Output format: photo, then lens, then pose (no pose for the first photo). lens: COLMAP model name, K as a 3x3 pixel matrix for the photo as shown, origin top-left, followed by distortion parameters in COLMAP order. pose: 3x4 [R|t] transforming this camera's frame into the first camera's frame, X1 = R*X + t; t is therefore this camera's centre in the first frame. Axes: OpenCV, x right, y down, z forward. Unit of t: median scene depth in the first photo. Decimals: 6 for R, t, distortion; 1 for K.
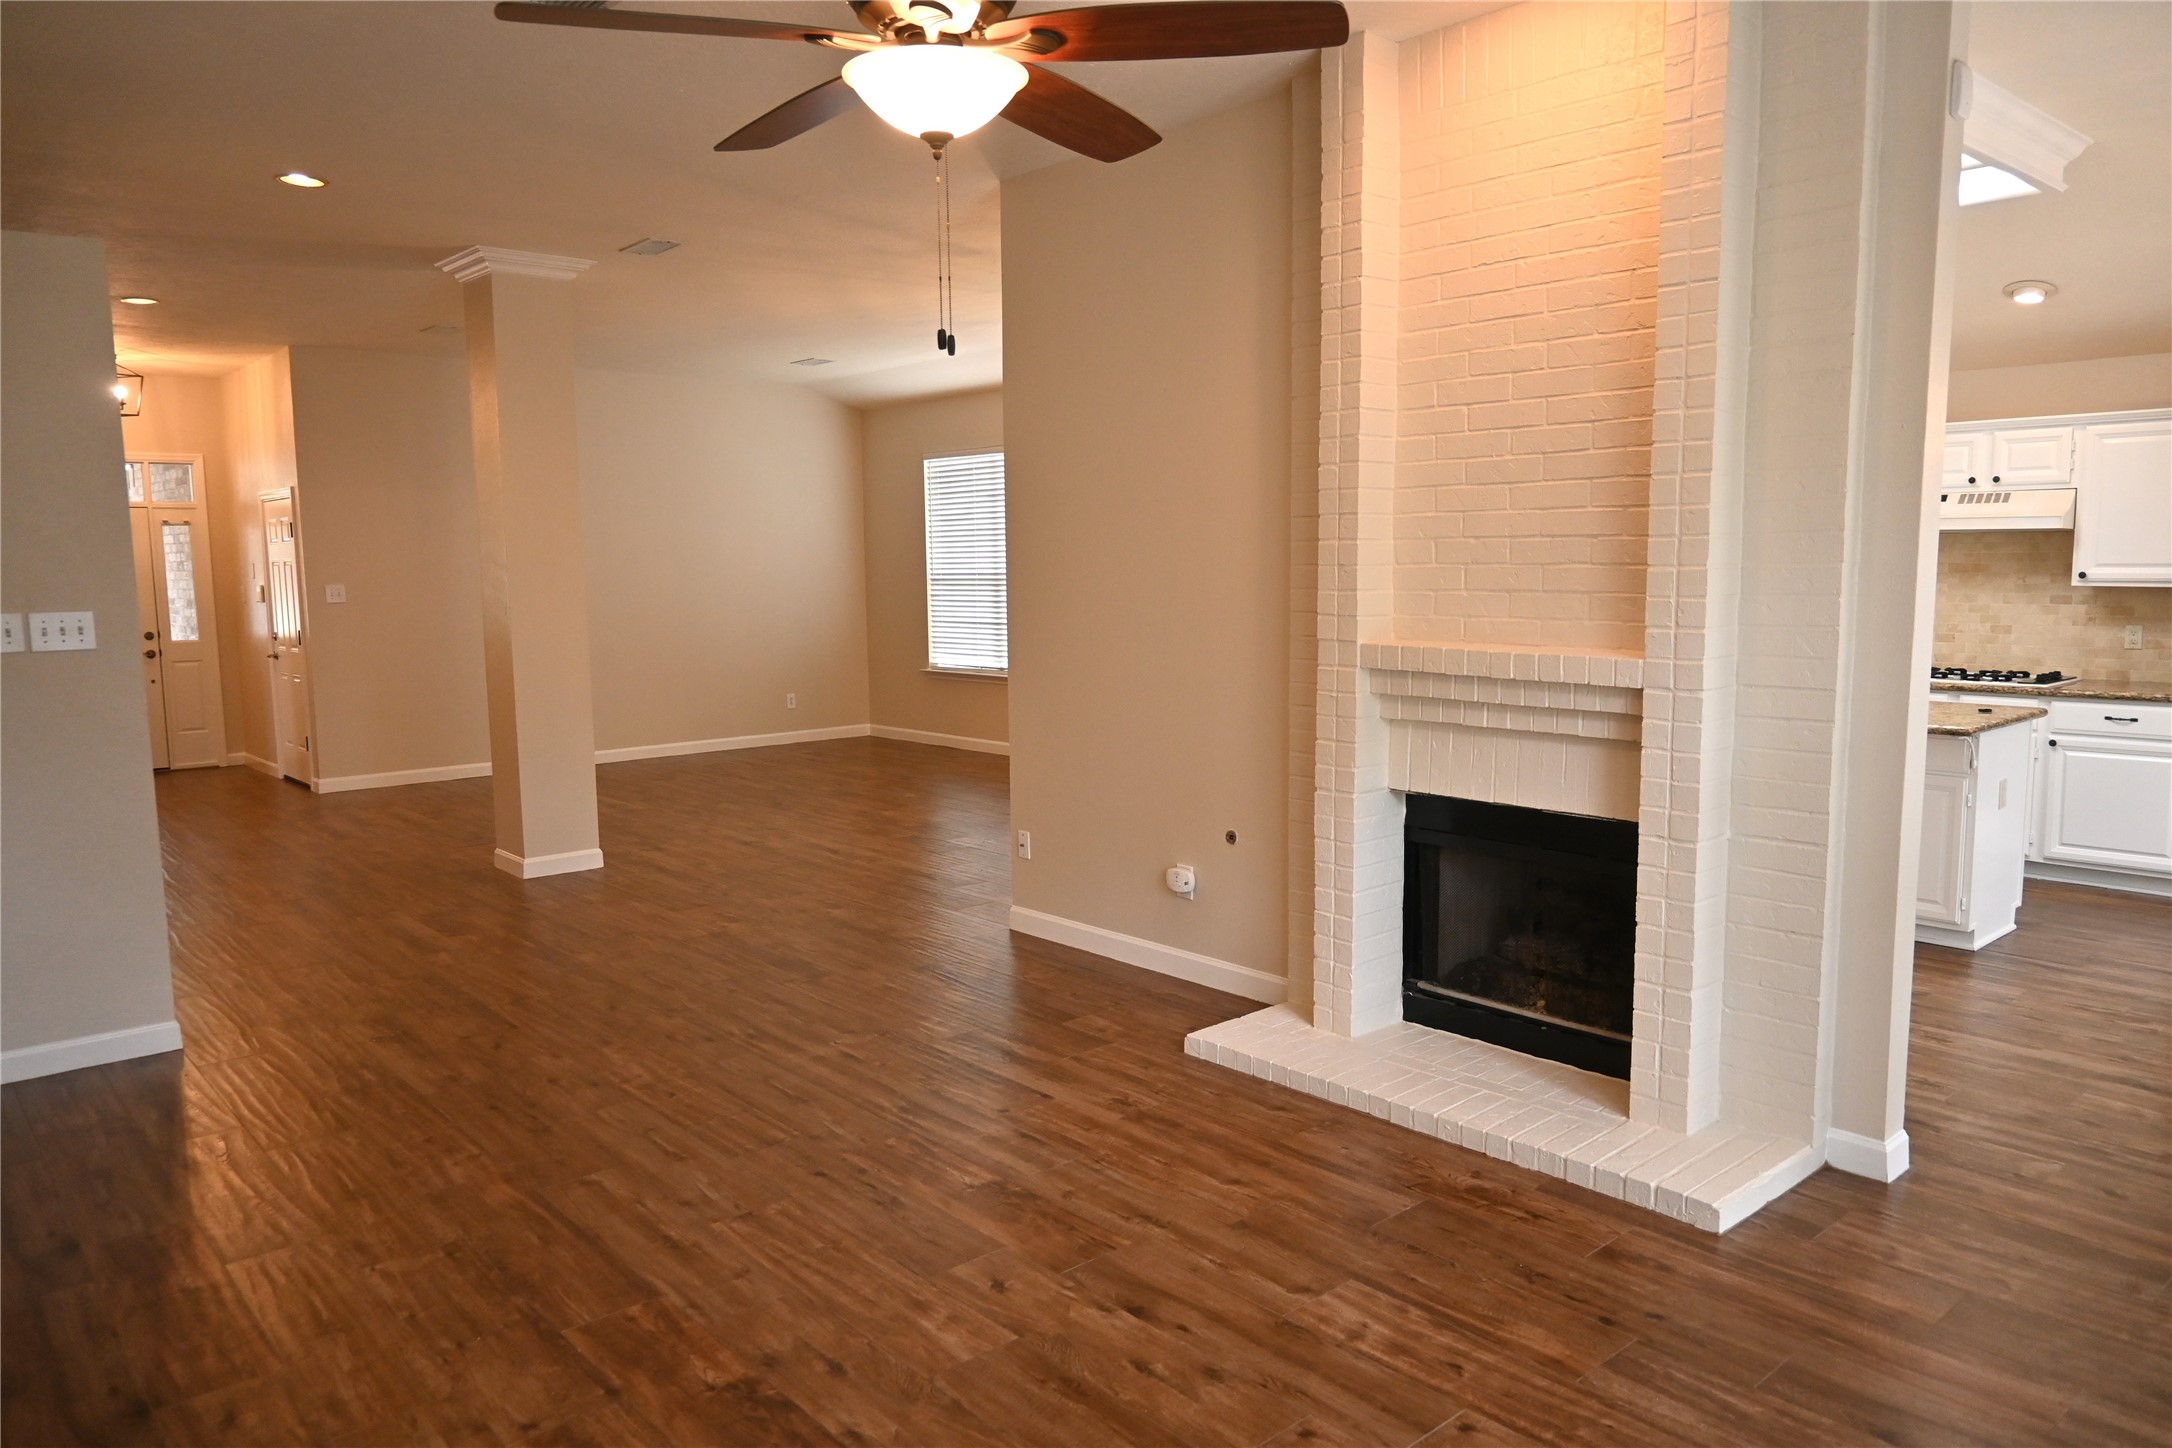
lens RADIAL K [[1484.5, 0, 1085.4], [0, 1484.5, 727.3], [0, 0, 1]] dist [-0.005093, 0.001840]
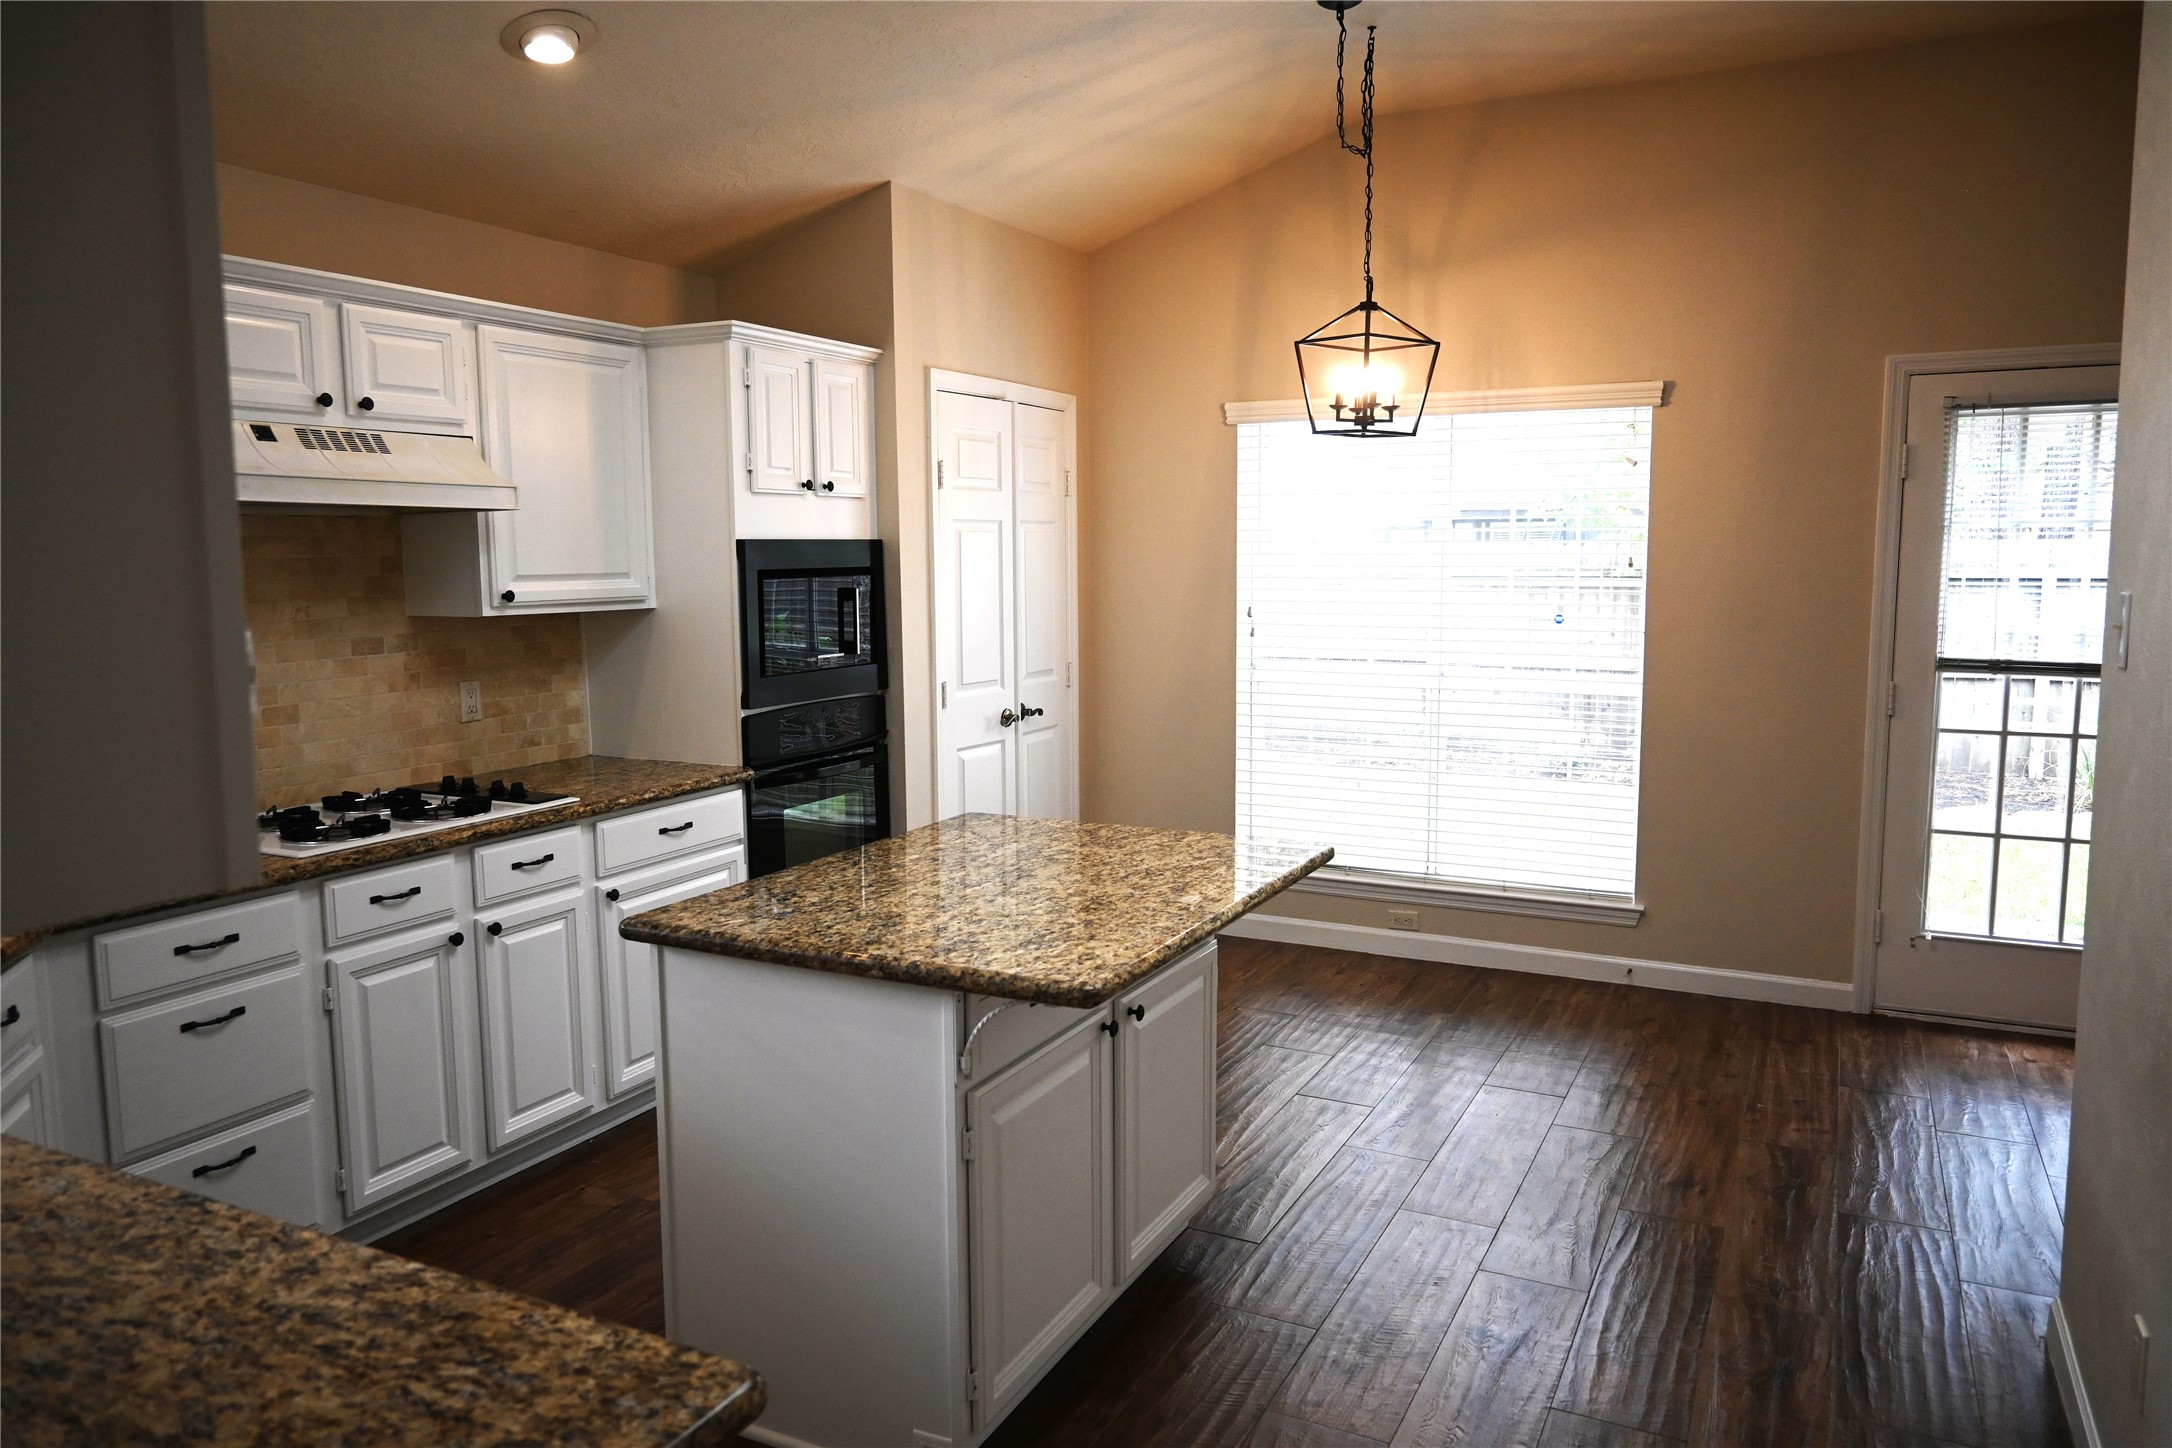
lens RADIAL K [[1484.5, 0, 1095.7], [0, 1484.5, 722.2], [0, 0, 1]] dist [-0.005093, 0.001840]
pose [[-0.381373, -0.096495, 0.919371, 0.075609], [0.118325, 0.981261, 0.152074, -0.116126], [-0.916817, 0.166782, -0.362808, 1.018951]]
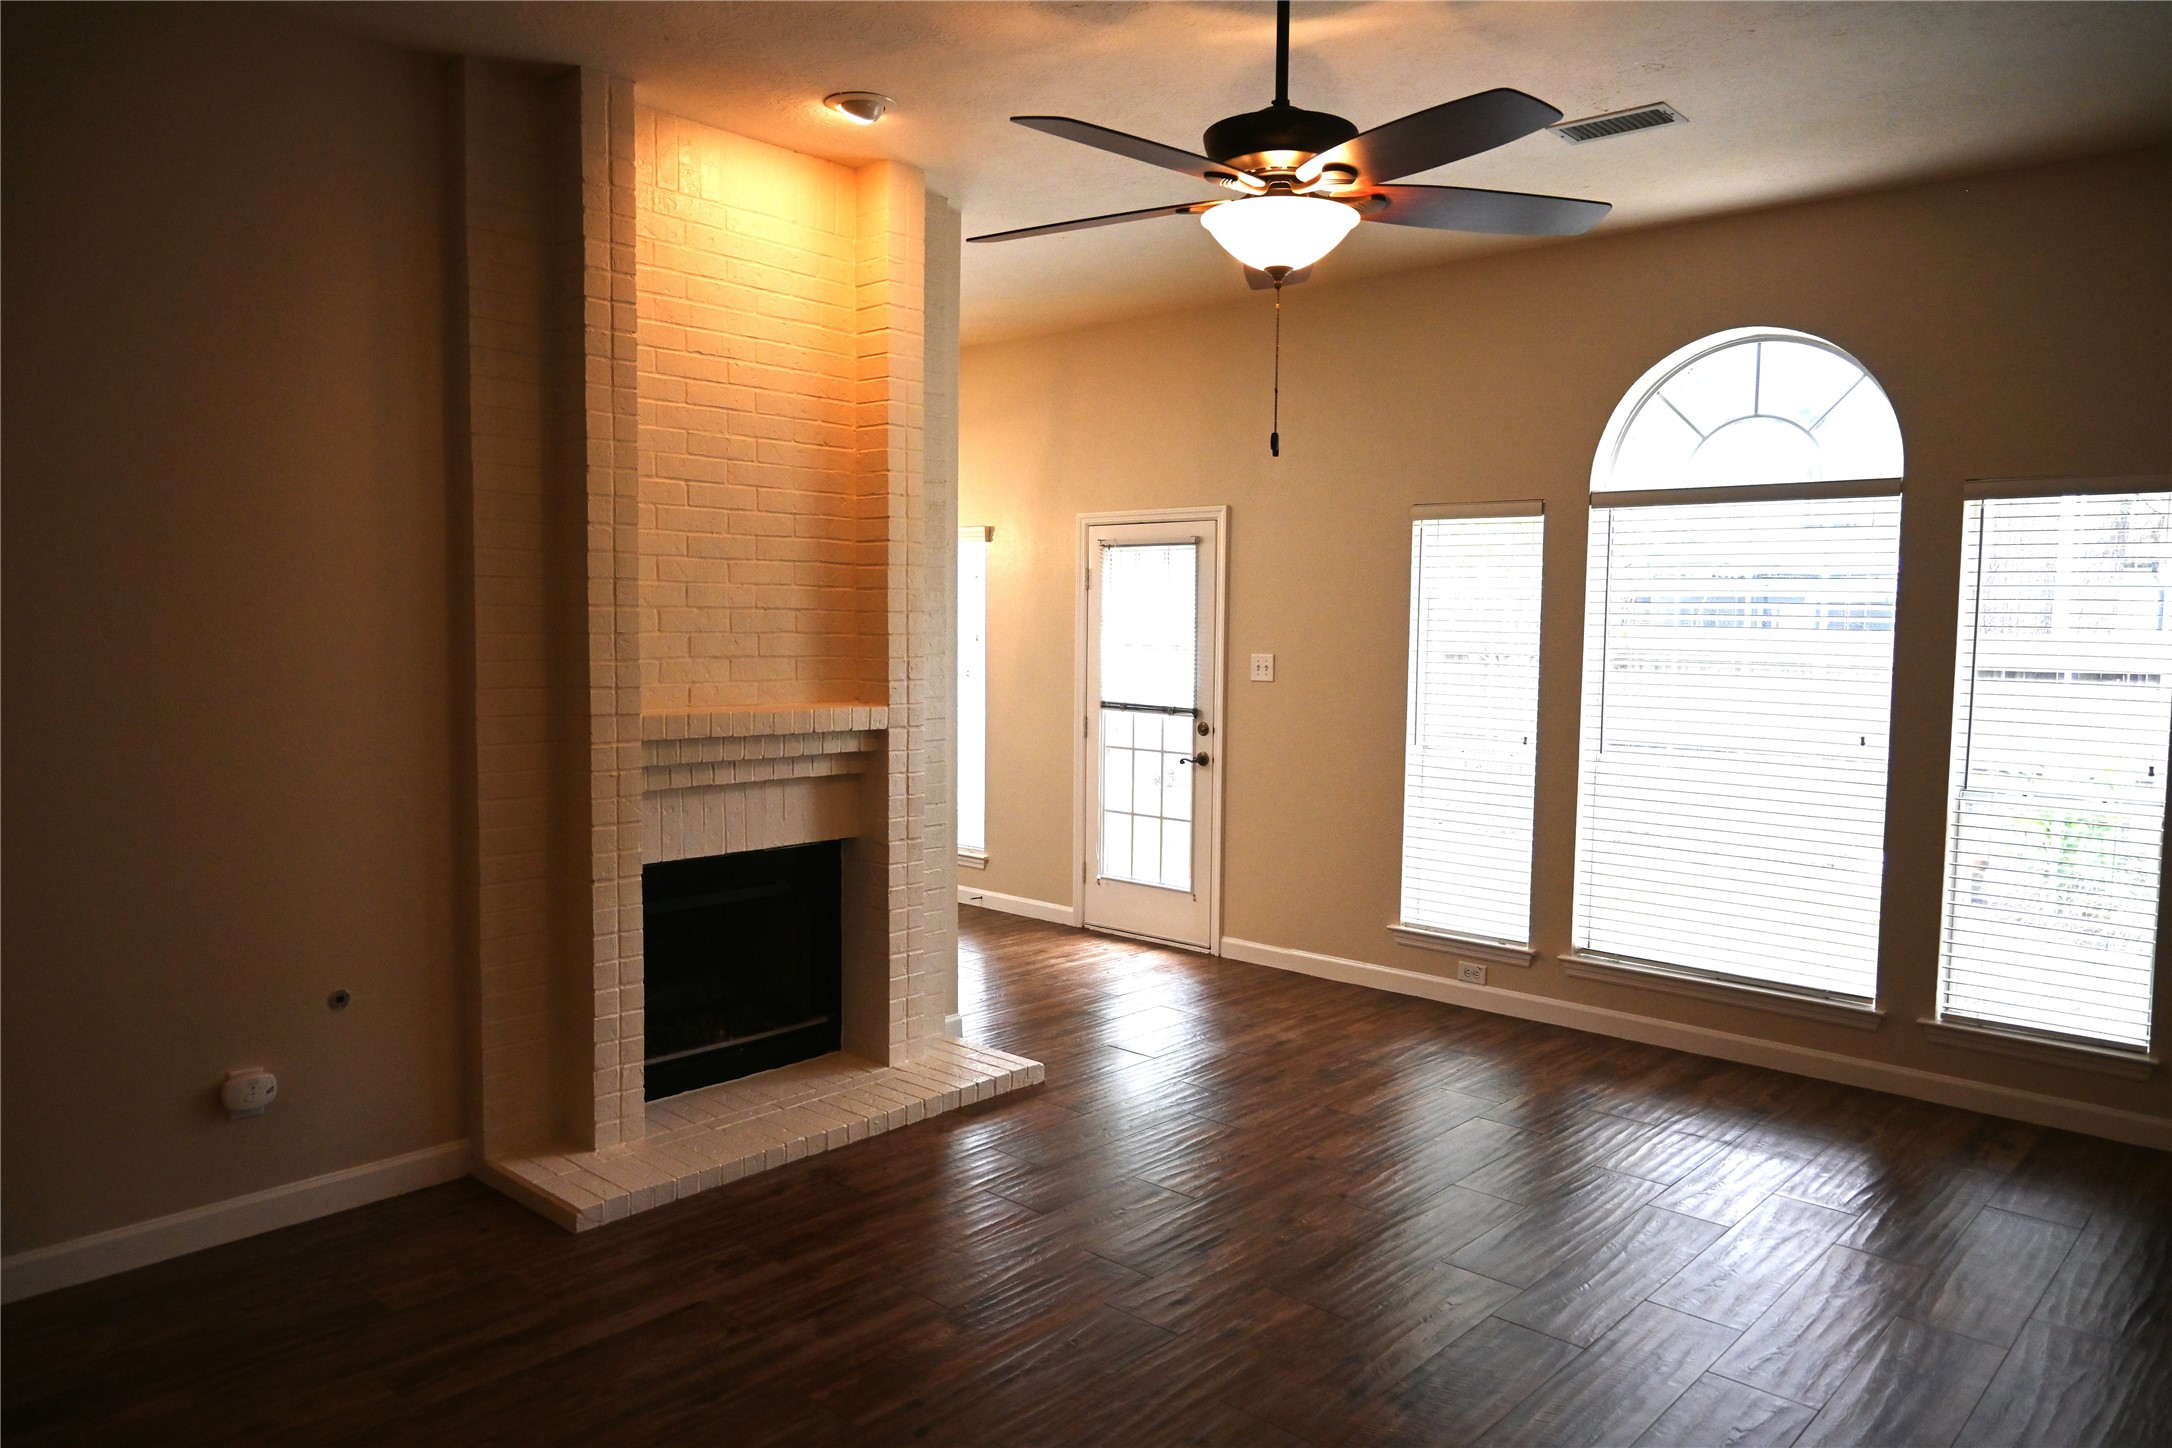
lens RADIAL K [[1484.5, 0, 1085.0], [0, 1484.5, 726.7], [0, 0, 1]] dist [-0.005093, 0.001840]
pose [[-0.112731, -0.063206, 0.991613, -0.522159], [0.104359, 0.991702, 0.075076, -0.060395], [-0.988130, 0.111947, -0.105199, 0.543064]]
